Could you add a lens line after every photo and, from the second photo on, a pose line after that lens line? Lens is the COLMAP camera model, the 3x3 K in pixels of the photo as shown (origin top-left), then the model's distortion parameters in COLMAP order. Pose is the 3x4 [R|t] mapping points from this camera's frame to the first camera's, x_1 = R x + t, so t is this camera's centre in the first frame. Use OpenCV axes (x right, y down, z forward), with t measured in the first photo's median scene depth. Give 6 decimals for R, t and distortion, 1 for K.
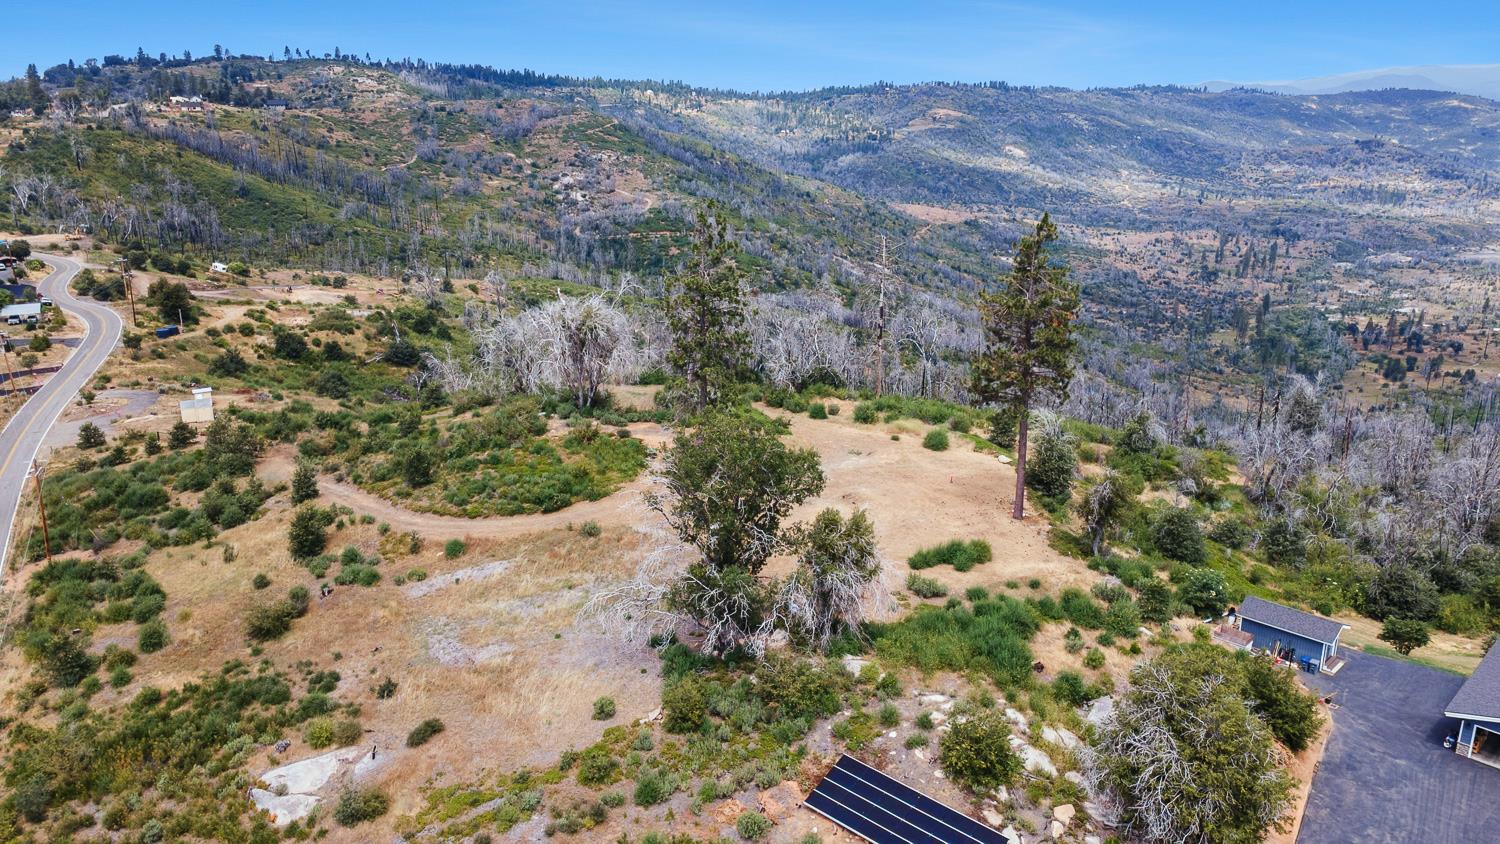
lens RADIAL K [[1099.4, 0, 748.1], [0, 1099.4, 420.3], [0, 0, 1]] dist [0.012149, 0.051438]
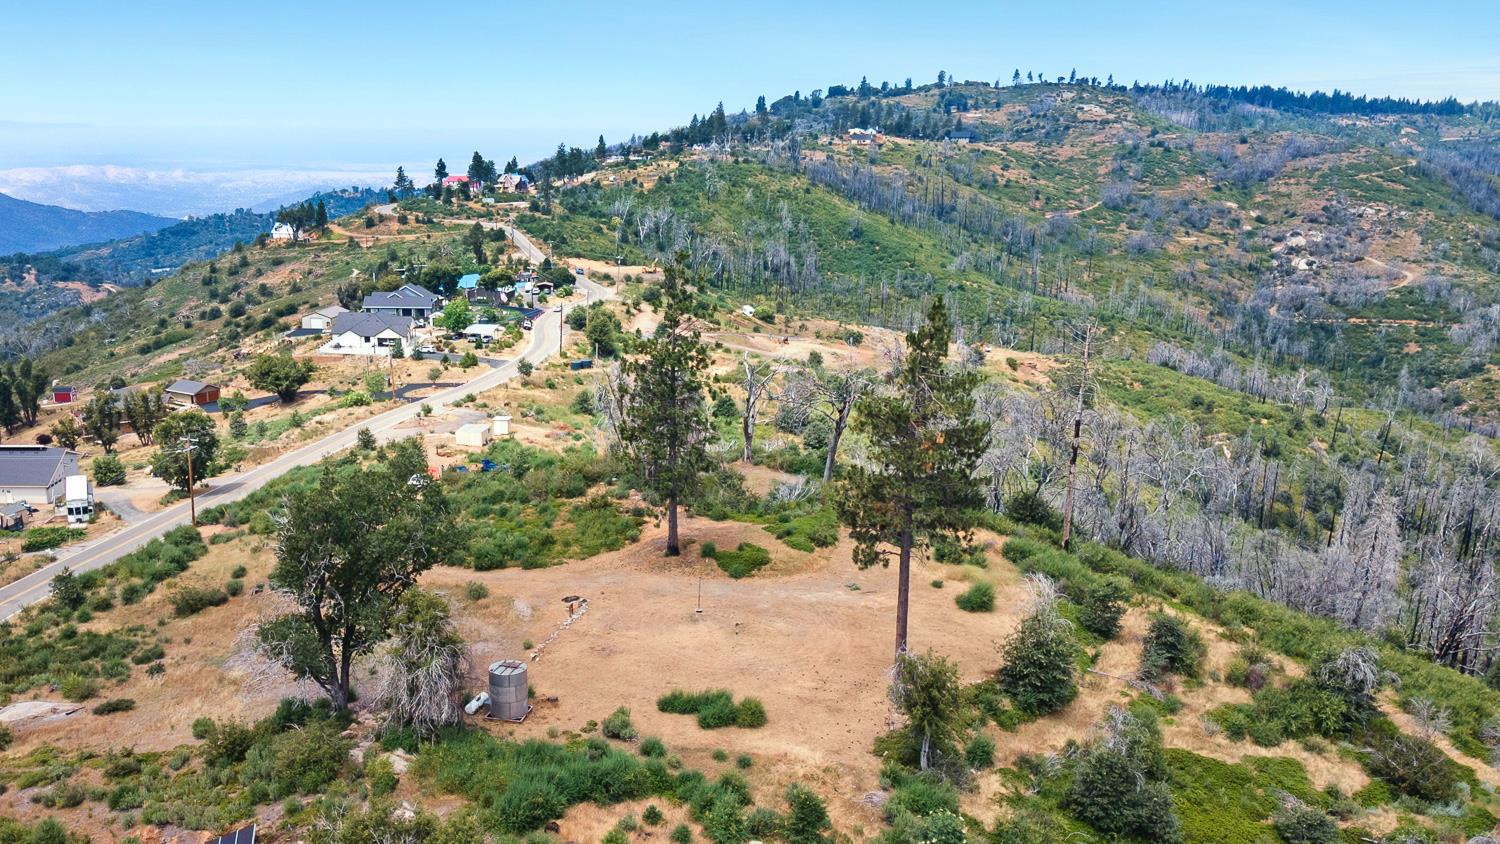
lens RADIAL K [[1366.6, 0, 670.2], [0, 1366.6, 479.0], [0, 0, 1]] dist [0.070329, 0.000000]
pose [[0.798876, 0.163102, -0.578960, 0.056660], [-0.183912, 0.982672, 0.023064, -0.004617], [0.572689, 0.088052, 0.815030, 0.011490]]
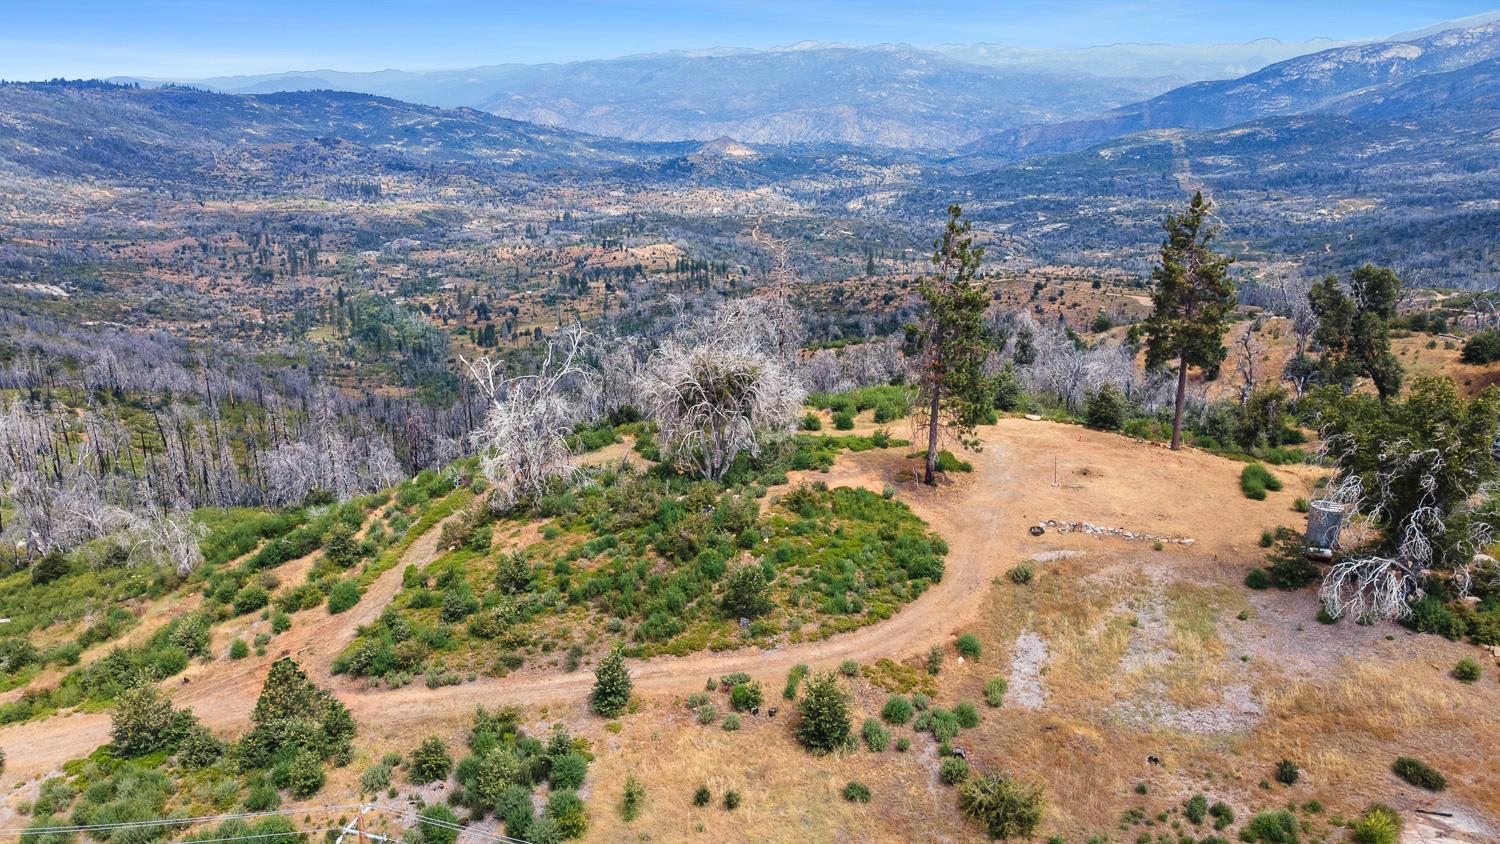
lens RADIAL K [[1099.4, 0, 749.2], [0, 1099.4, 419.8], [0, 0, 1]] dist [0.012149, 0.051438]
pose [[0.635214, -0.221822, 0.739796, -0.081144], [0.221194, 0.969994, 0.100921, -0.014497], [-0.739984, 0.099532, 0.665219, 0.047771]]
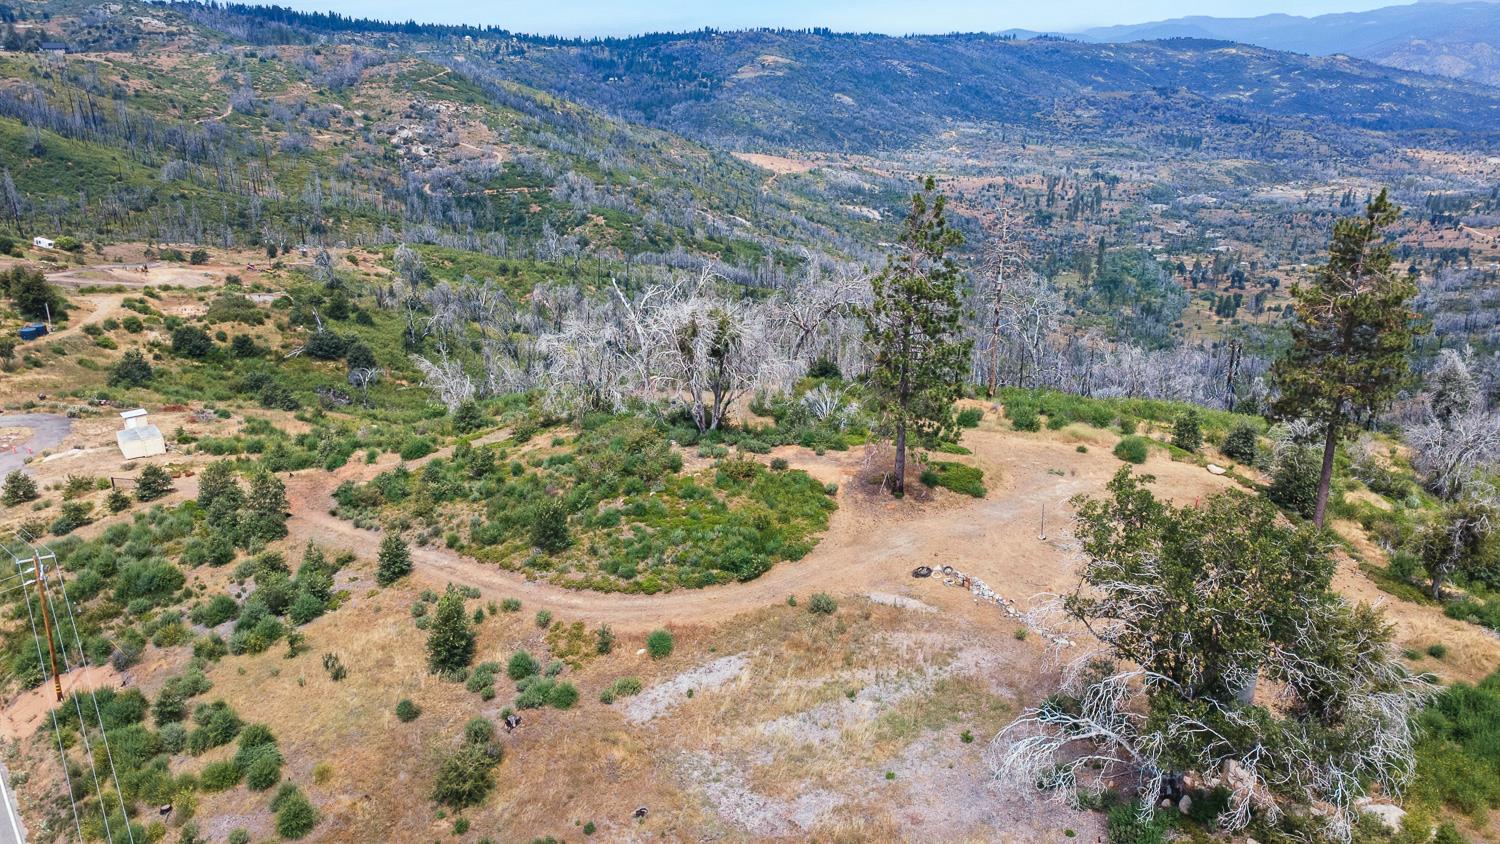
lens RADIAL K [[1099.4, 0, 748.4], [0, 1099.4, 417.7], [0, 0, 1]] dist [0.012149, 0.051438]
pose [[0.987153, -0.050882, 0.151458, -0.026967], [0.044460, 0.997975, 0.045495, -0.006371], [-0.153466, -0.038177, 0.987416, 0.020161]]
